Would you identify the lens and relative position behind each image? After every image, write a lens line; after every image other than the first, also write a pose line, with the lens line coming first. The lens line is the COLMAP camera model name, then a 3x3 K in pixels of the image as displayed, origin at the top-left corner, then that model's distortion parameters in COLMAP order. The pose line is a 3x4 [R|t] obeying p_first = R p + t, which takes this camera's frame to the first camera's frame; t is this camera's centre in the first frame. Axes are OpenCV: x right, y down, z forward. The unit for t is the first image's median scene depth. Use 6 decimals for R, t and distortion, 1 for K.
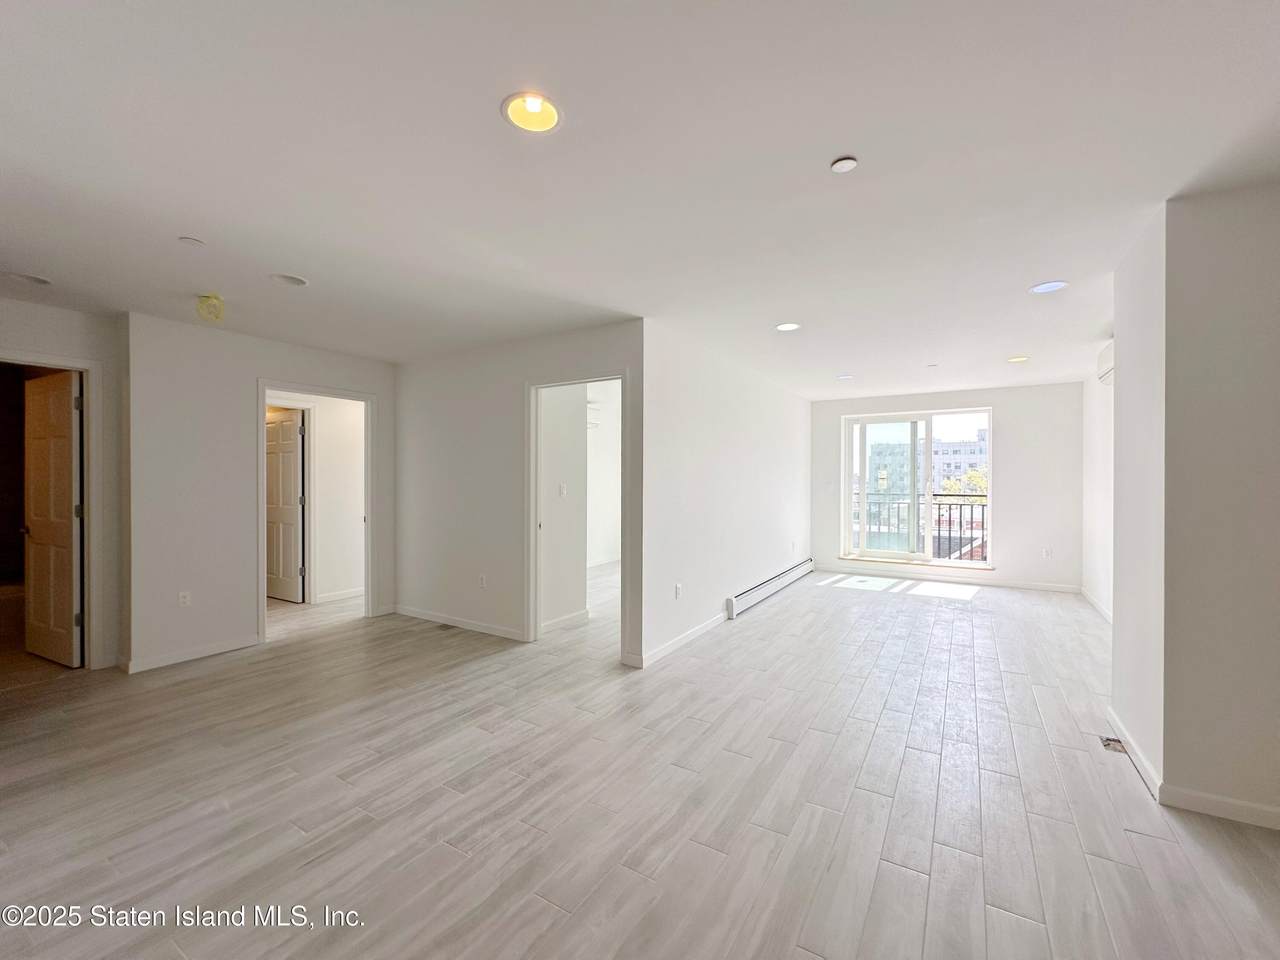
lens RADIAL K [[514.0, 0, 642.7], [0, 514.0, 469.4], [0, 0, 1]] dist [0.000684, -0.000002]
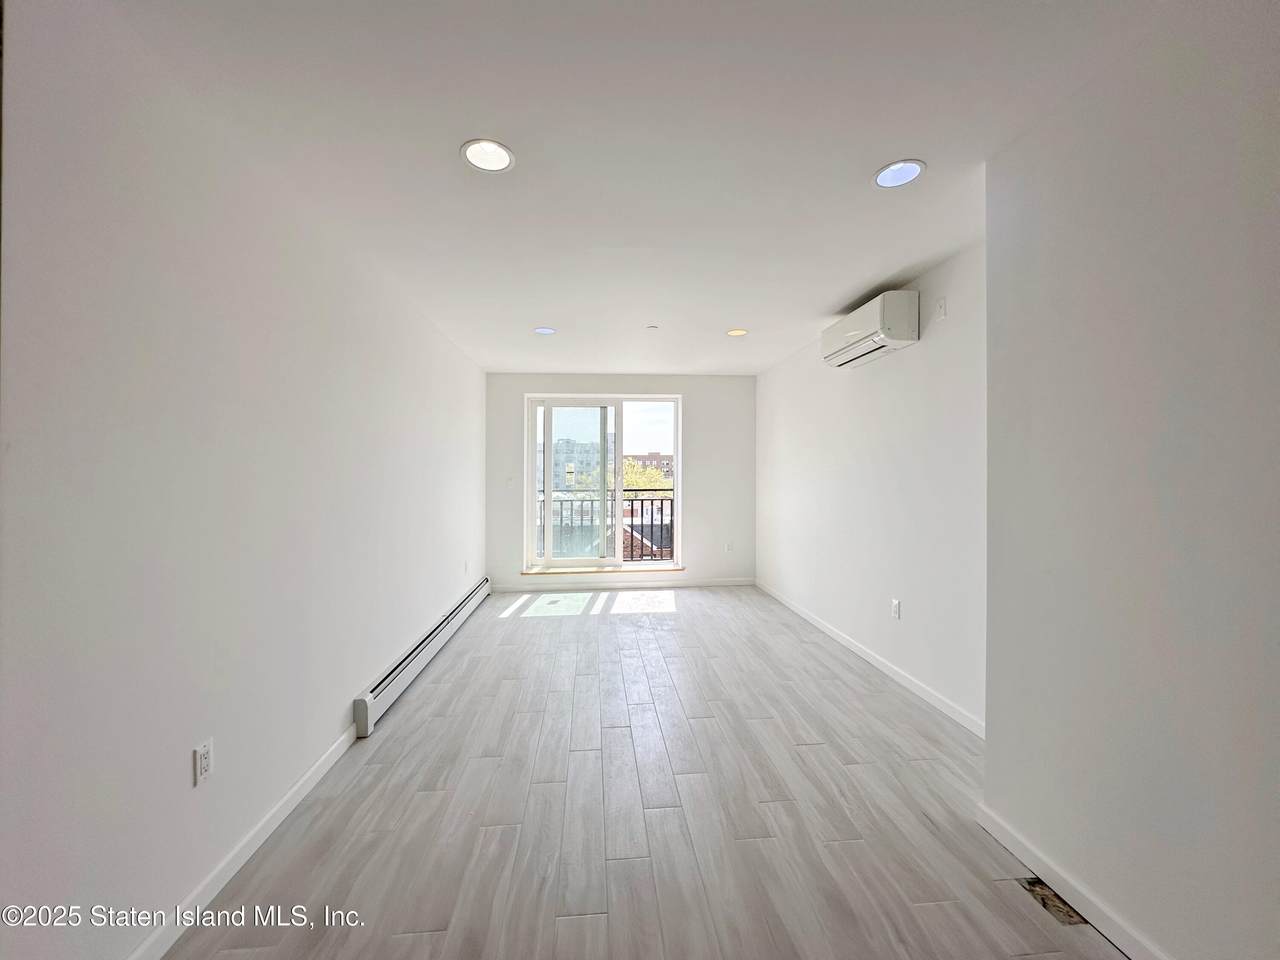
lens RADIAL K [[514.0, 0, 642.7], [0, 514.0, 469.4], [0, 0, 1]] dist [0.000684, -0.000002]
pose [[0.795288, -0.001051, 0.606231, 0.054958], [-0.003546, 0.999973, 0.006386, 0.007427], [-0.606222, -0.007229, 0.795263, 0.278144]]
